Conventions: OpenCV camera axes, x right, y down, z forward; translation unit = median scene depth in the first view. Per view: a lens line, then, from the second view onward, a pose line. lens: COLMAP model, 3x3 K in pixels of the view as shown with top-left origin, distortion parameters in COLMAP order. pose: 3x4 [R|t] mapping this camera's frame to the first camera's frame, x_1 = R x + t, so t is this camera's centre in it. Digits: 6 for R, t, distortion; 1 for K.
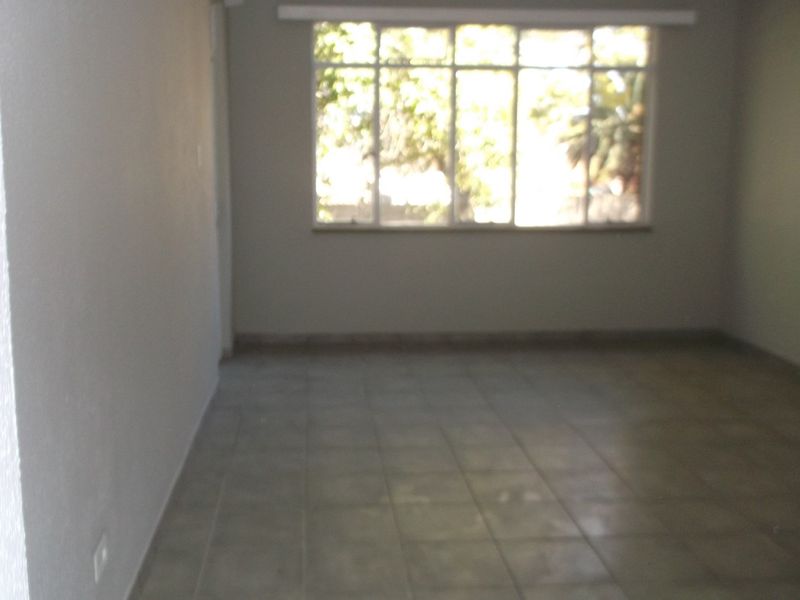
lens RADIAL K [[885.2, 0, 400.0], [0, 885.2, 300.0], [0, 0, 1]] dist [-0.002373, 0.037161]
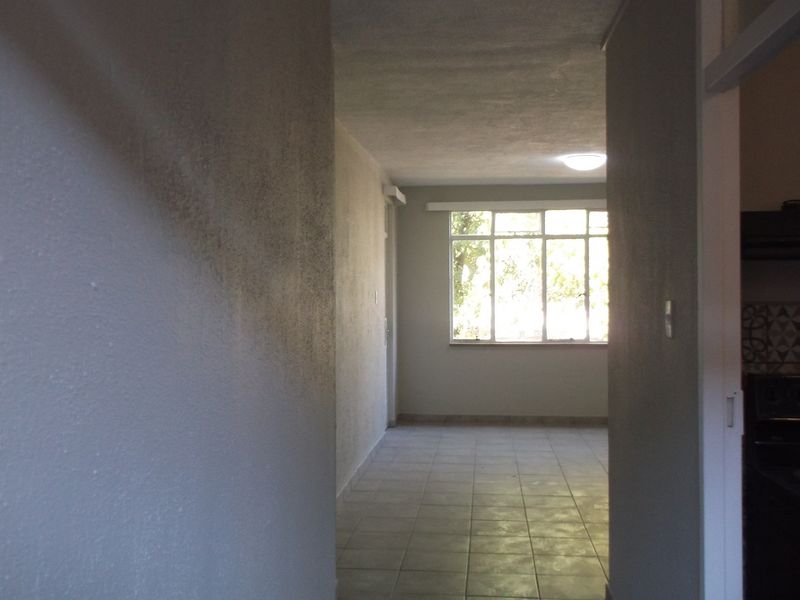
lens RADIAL K [[885.2, 0, 400.0], [0, 885.2, 300.0], [0, 0, 1]] dist [-0.002373, 0.037161]
pose [[0.980407, -0.009891, -0.196732, 0.128647], [-0.020272, 0.988369, -0.150721, 0.083550], [0.195934, 0.151756, 0.968803, -0.544681]]
